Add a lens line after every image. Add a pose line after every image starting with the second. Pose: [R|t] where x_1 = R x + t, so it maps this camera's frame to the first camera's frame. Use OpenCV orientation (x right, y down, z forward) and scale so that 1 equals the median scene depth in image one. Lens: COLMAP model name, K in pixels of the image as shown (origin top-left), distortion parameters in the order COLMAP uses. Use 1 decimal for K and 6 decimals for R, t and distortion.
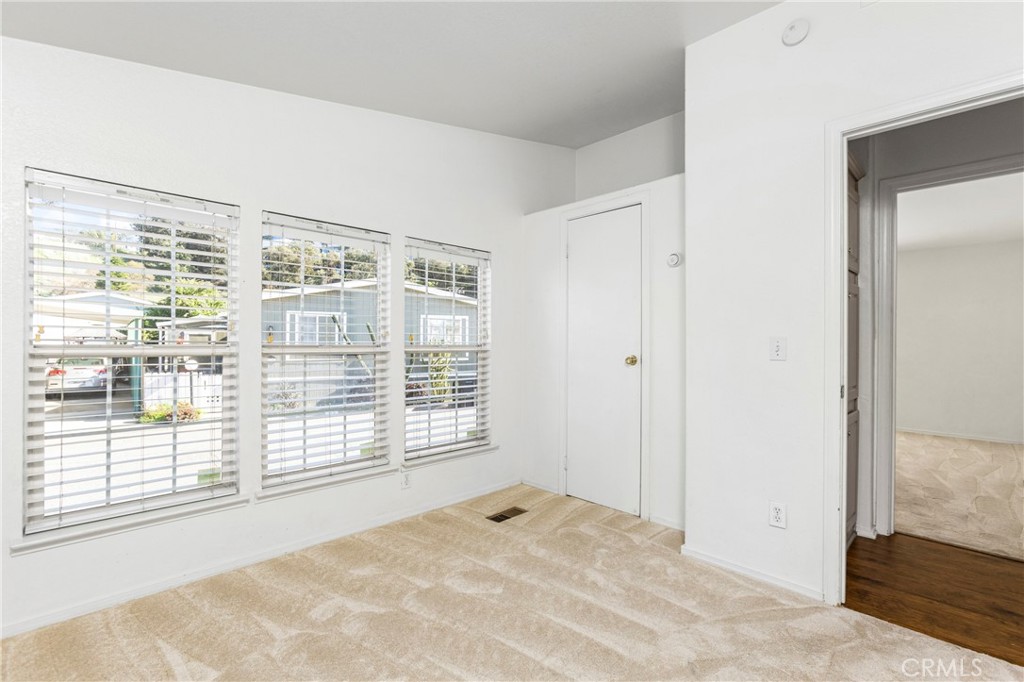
lens RADIAL K [[472.0, 0, 495.9], [0, 472.0, 342.7], [0, 0, 1]] dist [-0.009694, 0.002067]
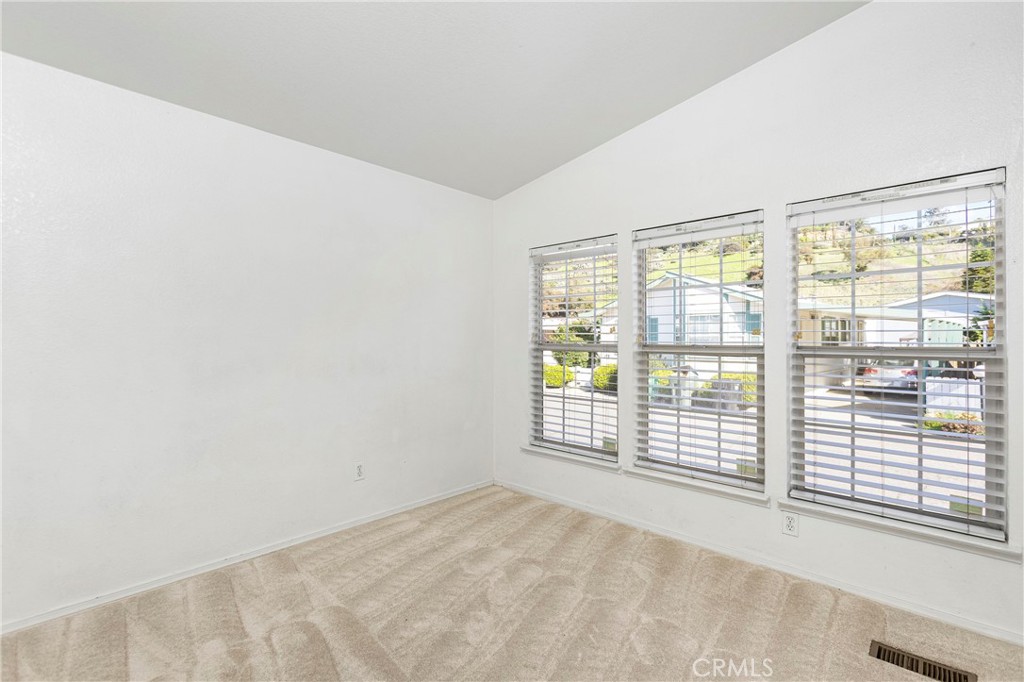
lens RADIAL K [[472.0, 0, 515.4], [0, 472.0, 338.9], [0, 0, 1]] dist [-0.009694, 0.002067]
pose [[0.041228, -0.008081, -0.999117, 0.390319], [-0.004500, 0.999956, -0.008273, 0.001303], [0.999140, 0.004837, 0.041190, 0.374458]]
